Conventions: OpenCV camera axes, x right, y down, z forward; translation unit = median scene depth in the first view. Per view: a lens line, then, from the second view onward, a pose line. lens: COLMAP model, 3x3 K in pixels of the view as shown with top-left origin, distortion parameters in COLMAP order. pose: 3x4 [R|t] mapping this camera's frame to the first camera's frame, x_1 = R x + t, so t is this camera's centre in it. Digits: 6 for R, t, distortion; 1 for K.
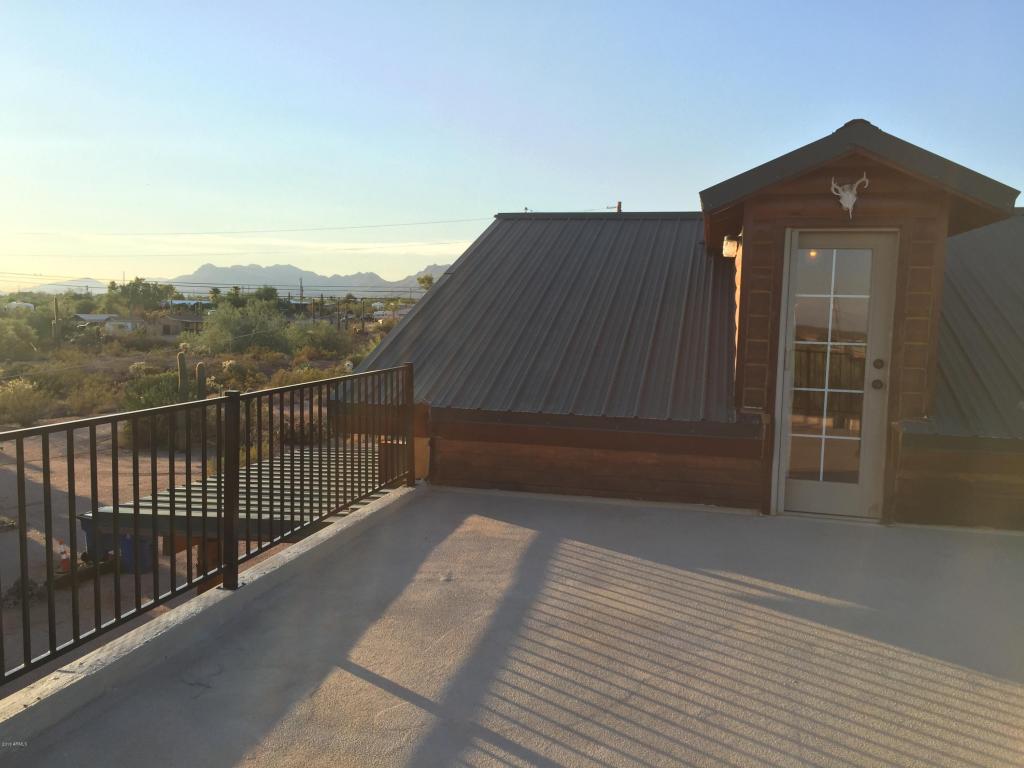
lens RADIAL K [[872.8, 0, 512.3], [0, 872.8, 382.2], [0, 0, 1]] dist [0.081328, -0.109654]
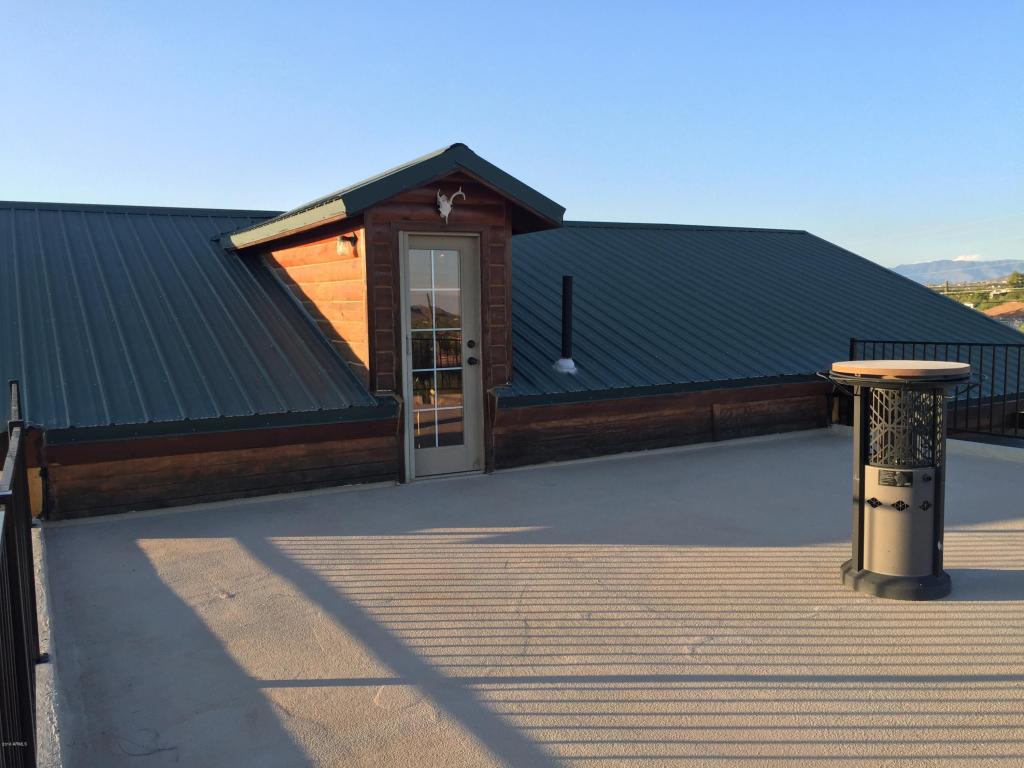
lens RADIAL K [[875.6, 0, 508.2], [0, 875.6, 385.5], [0, 0, 1]] dist [0.087272, -0.117359]
pose [[0.735771, -0.096258, 0.670355, -0.361784], [0.092677, 0.994846, 0.041131, -0.009067], [-0.670859, 0.031864, 0.740900, 0.064705]]
